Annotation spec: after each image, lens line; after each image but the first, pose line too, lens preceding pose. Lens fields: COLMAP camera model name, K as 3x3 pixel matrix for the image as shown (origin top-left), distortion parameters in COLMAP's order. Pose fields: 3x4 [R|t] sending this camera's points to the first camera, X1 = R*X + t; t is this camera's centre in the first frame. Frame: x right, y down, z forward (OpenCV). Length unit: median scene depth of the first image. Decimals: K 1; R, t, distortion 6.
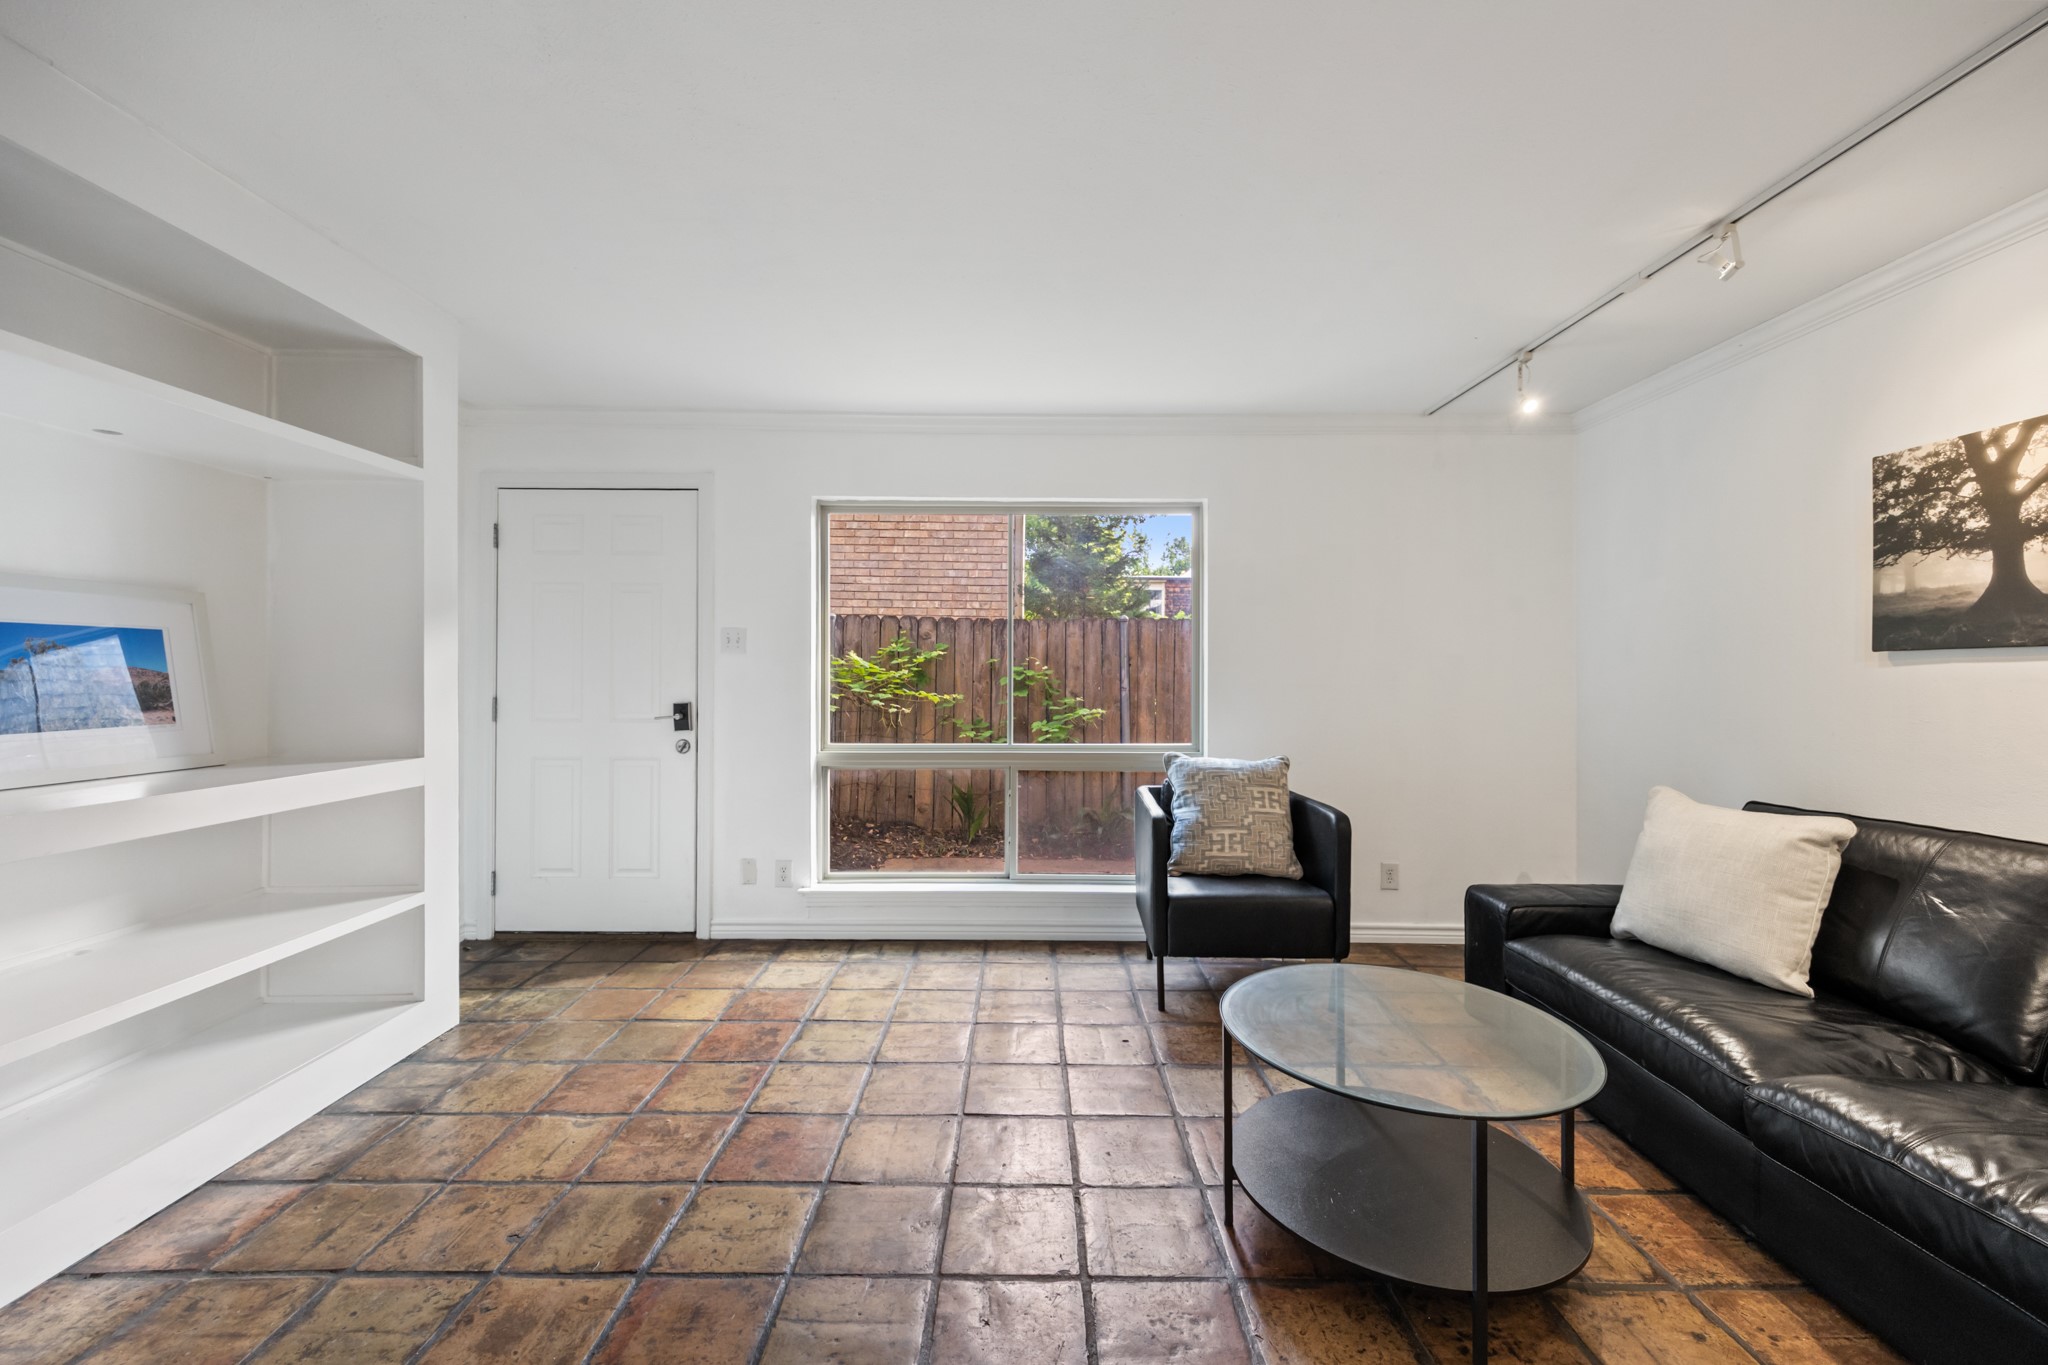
lens RADIAL K [[819.4, 0, 1022.7], [0, 819.4, 673.2], [0, 0, 1]] dist [0.001125, -0.000037]
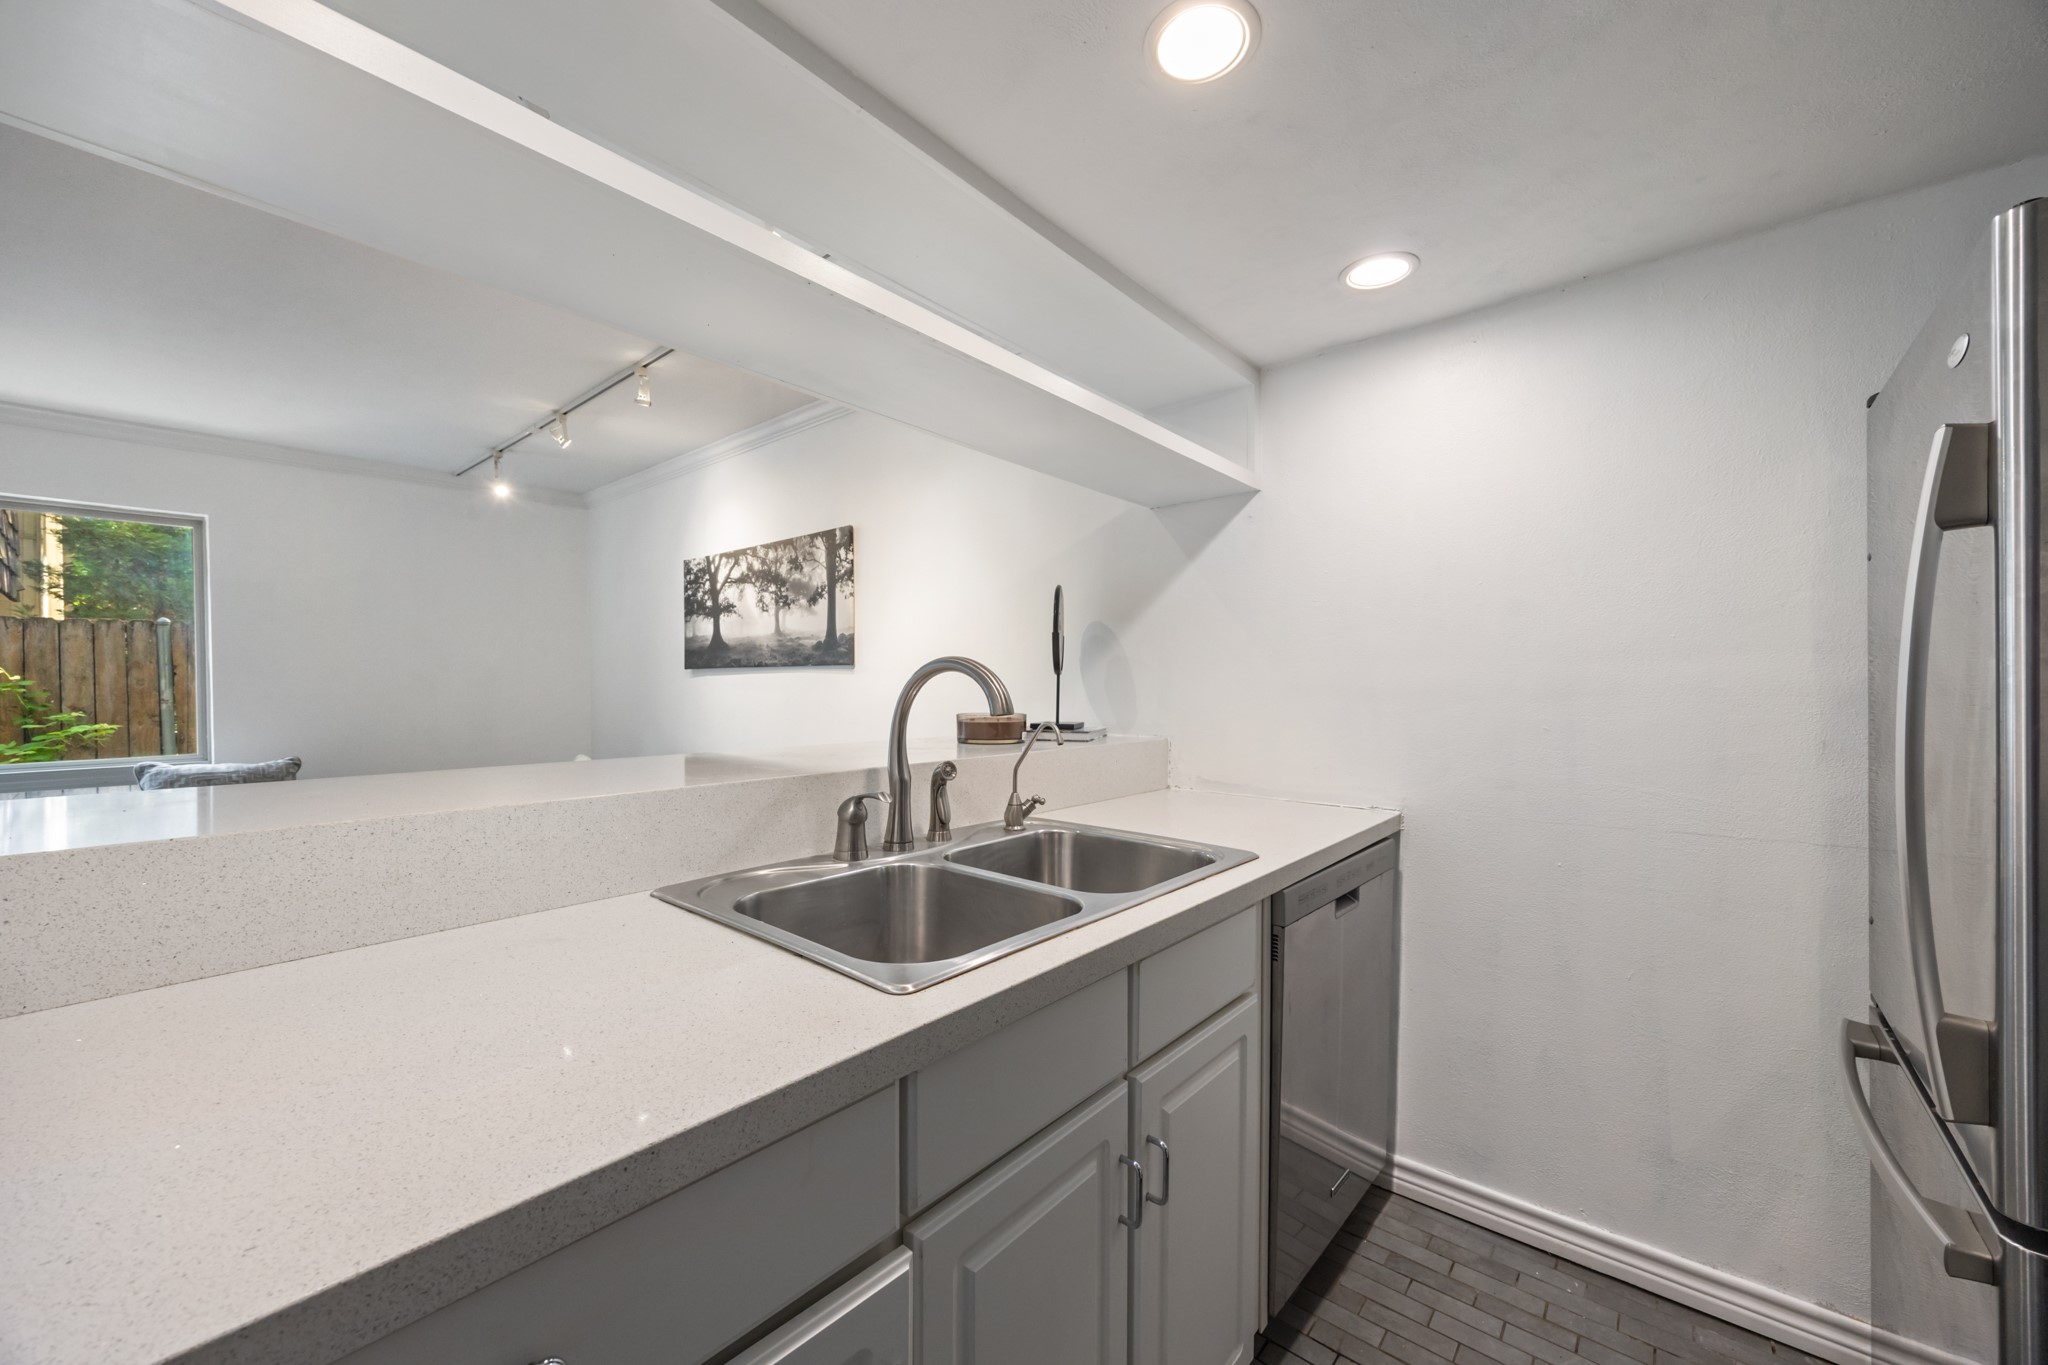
lens RADIAL K [[780.3, 0, 1024.0], [0, 780.3, 682.5], [0, 0, 1]] dist [-0.000235, 0.000129]
pose [[0.650169, -0.008934, 0.759737, 0.232195], [0.004879, 0.999959, 0.007583, -0.006852], [-0.759774, -0.001224, 0.650186, -0.682676]]
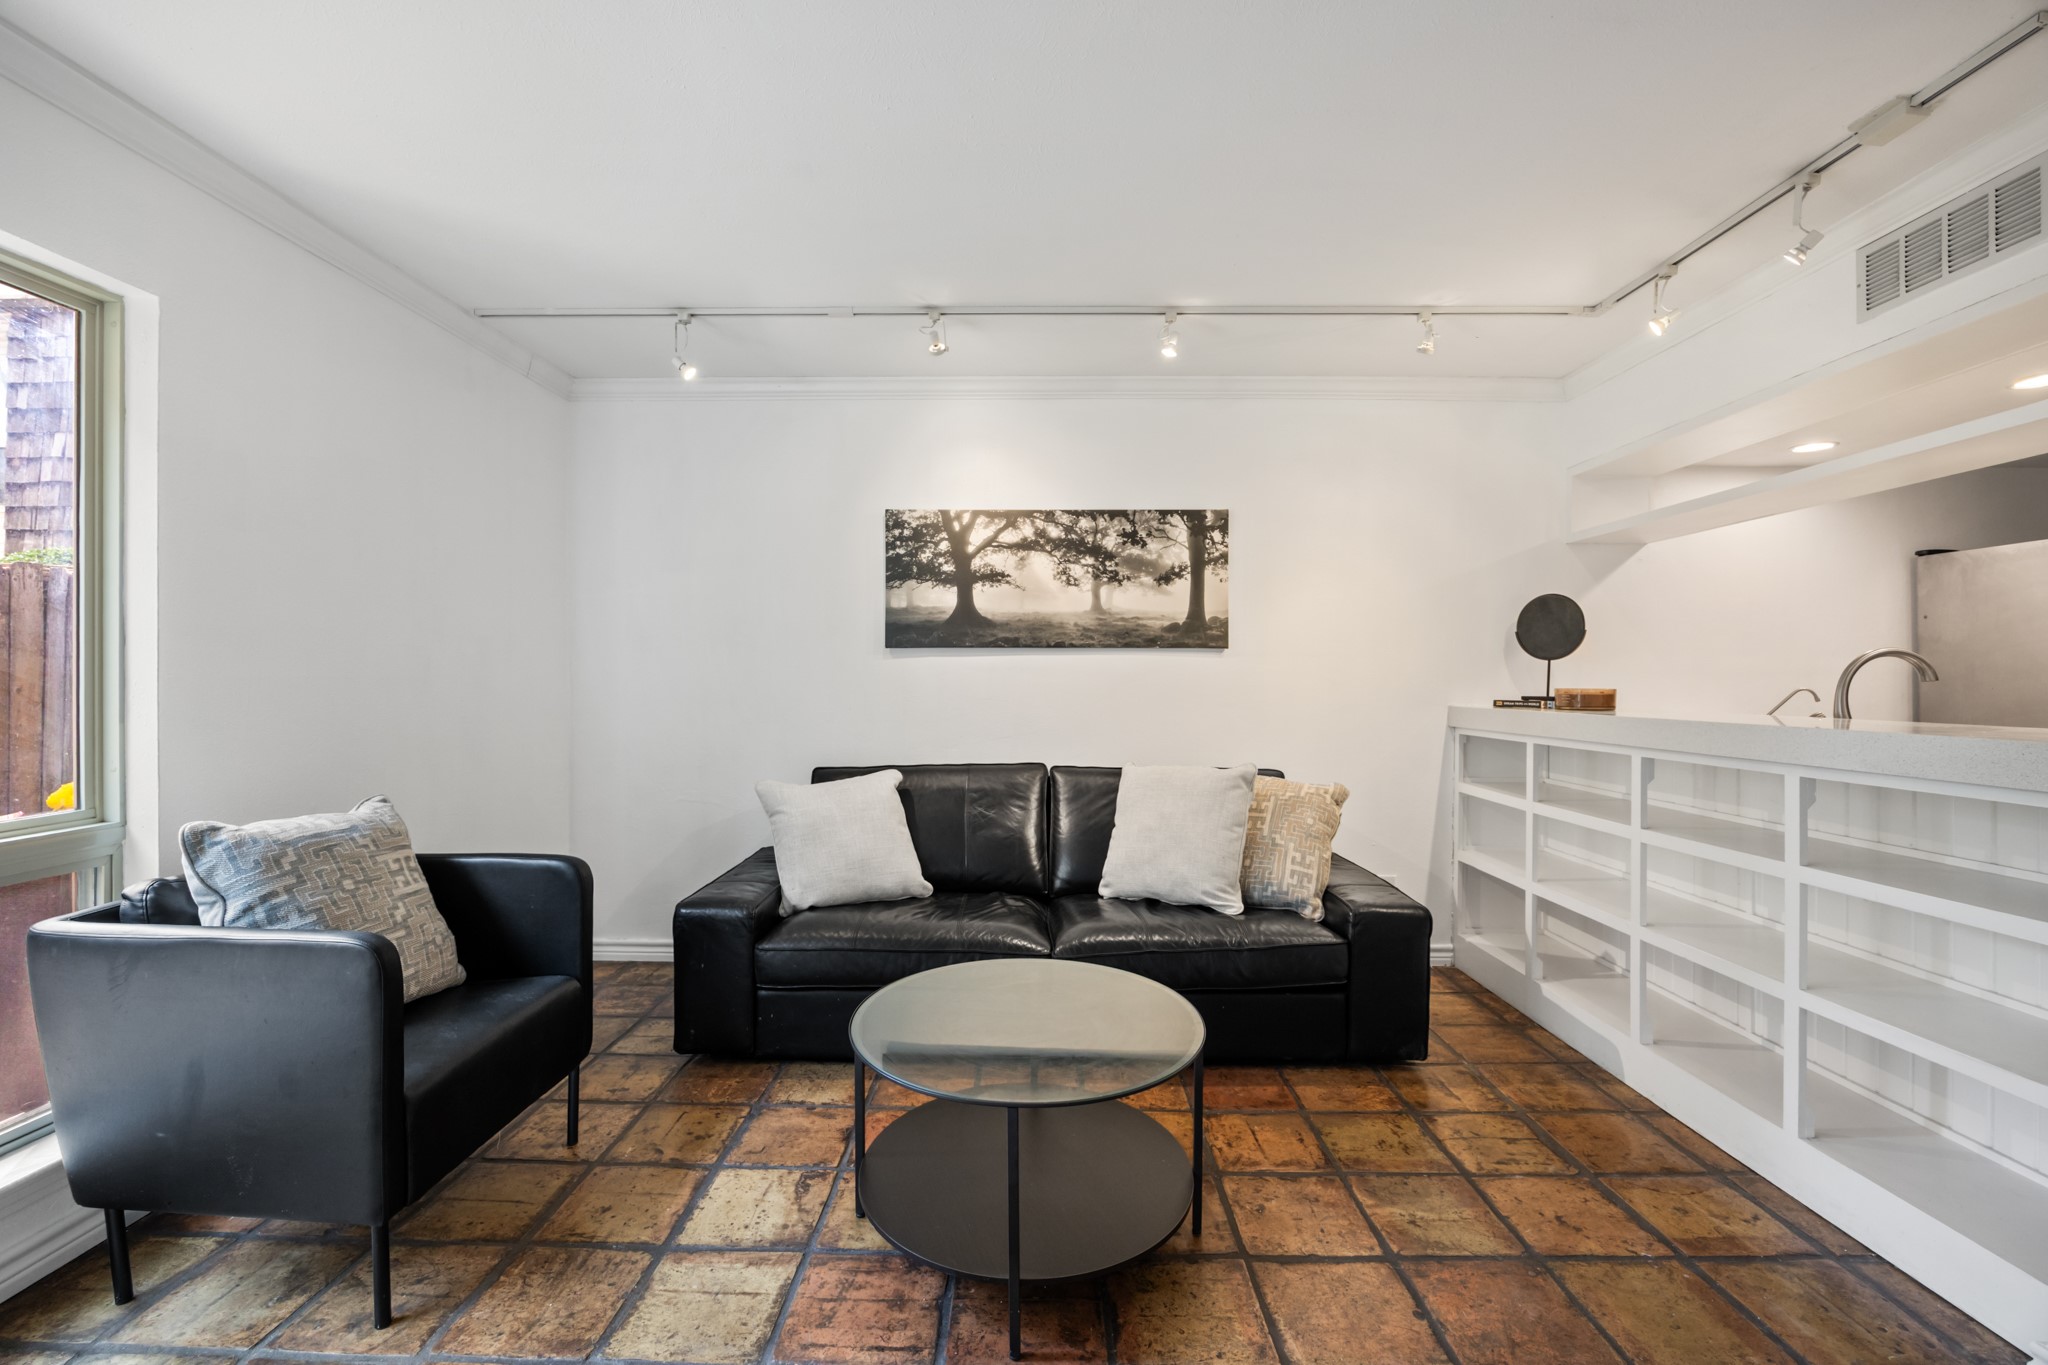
lens RADIAL K [[845.2, 0, 1030.7], [0, 845.2, 674.4], [0, 0, 1]] dist [-0.023825, -0.000025]
pose [[0.009583, -0.003847, 0.999947, -0.412012], [-0.003660, 0.999986, 0.003882, 0.012620], [-0.999947, -0.003697, 0.009569, 0.757172]]
